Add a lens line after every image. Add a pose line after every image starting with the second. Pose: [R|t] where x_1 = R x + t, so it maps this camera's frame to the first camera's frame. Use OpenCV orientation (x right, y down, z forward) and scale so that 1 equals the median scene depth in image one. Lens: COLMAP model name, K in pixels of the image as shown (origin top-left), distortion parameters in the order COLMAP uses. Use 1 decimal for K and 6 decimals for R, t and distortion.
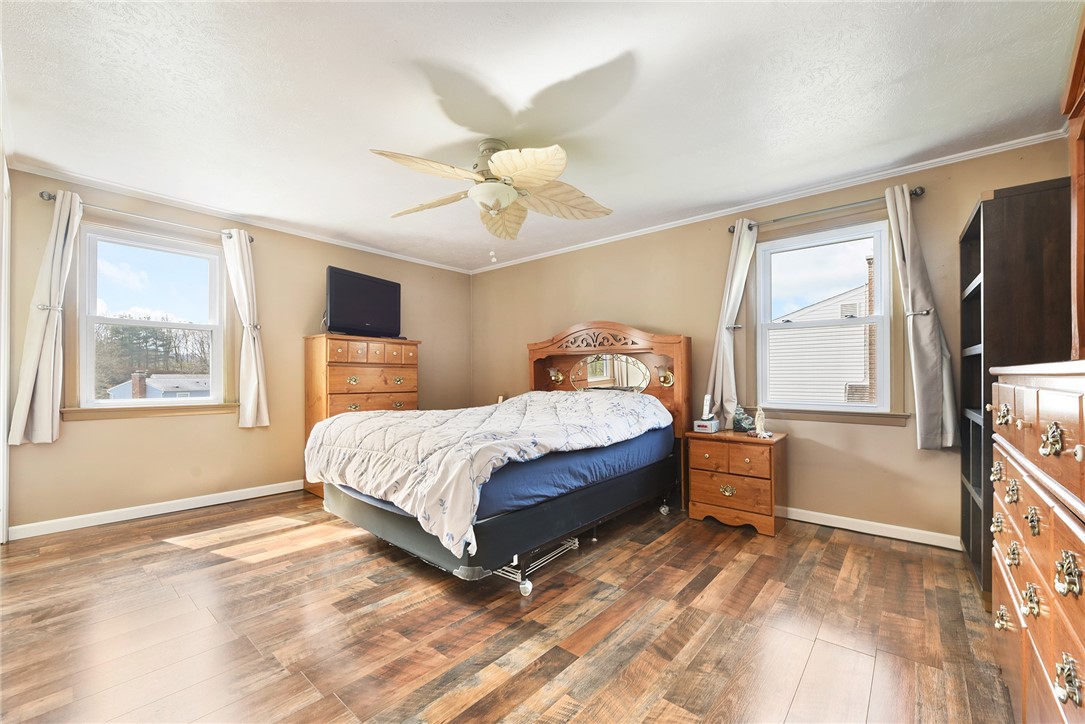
lens RADIAL K [[438.5, 0, 528.4], [0, 438.5, 373.1], [0, 0, 1]] dist [-0.000572, -0.000283]
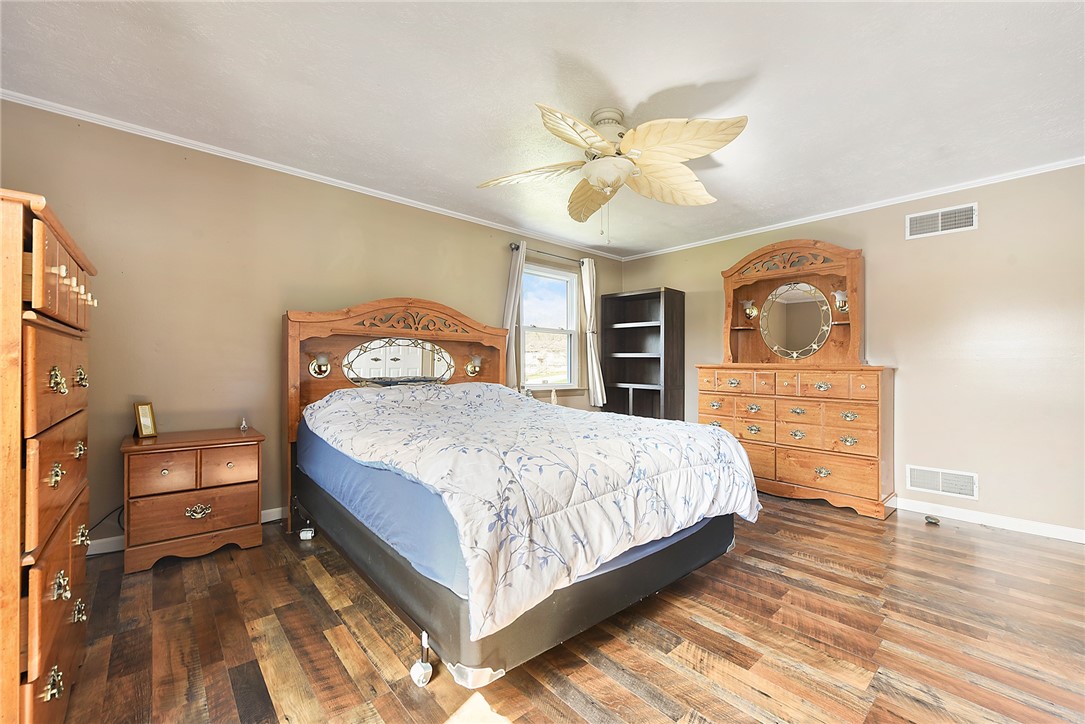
lens RADIAL K [[442.3, 0, 580.9], [0, 442.3, 360.4], [0, 0, 1]] dist [0.023152, -0.000028]
pose [[0.072400, 0.012001, 0.997304, -0.932375], [-0.019442, 0.999755, -0.010619, -0.000947], [-0.997186, -0.018621, 0.072615, 0.919732]]
